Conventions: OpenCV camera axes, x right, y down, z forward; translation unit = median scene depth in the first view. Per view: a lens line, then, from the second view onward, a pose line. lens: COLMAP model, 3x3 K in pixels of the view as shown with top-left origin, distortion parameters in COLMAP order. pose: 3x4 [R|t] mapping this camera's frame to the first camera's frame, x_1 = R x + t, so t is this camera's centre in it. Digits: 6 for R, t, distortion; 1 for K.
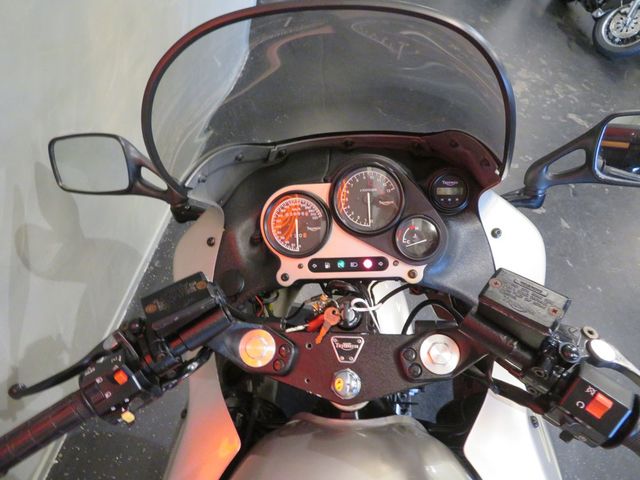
lens RADIAL K [[456.1, 0, 320.0], [0, 456.1, 240.0], [0, 0, 1]] dist [-0.003980, 0.003926]
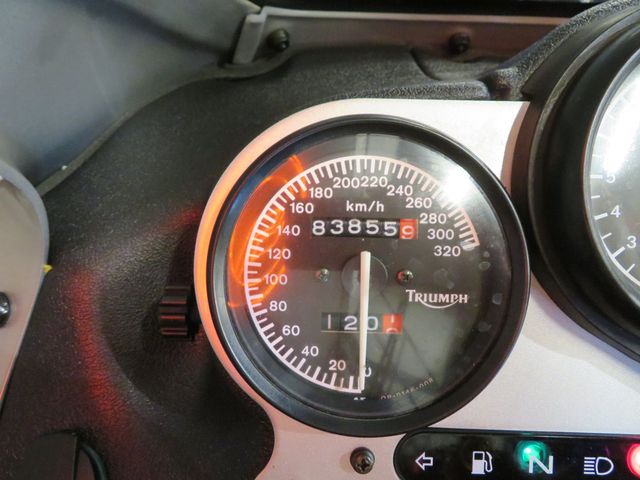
lens RADIAL K [[456.1, 0, 320.0], [0, 456.1, 240.0], [0, 0, 1]] dist [-0.003980, 0.003926]
pose [[0.989478, 0.065305, 0.129103, -0.099802], [-0.060828, 0.997412, -0.038332, -0.041013], [-0.131272, 0.030075, 0.990890, 0.780273]]
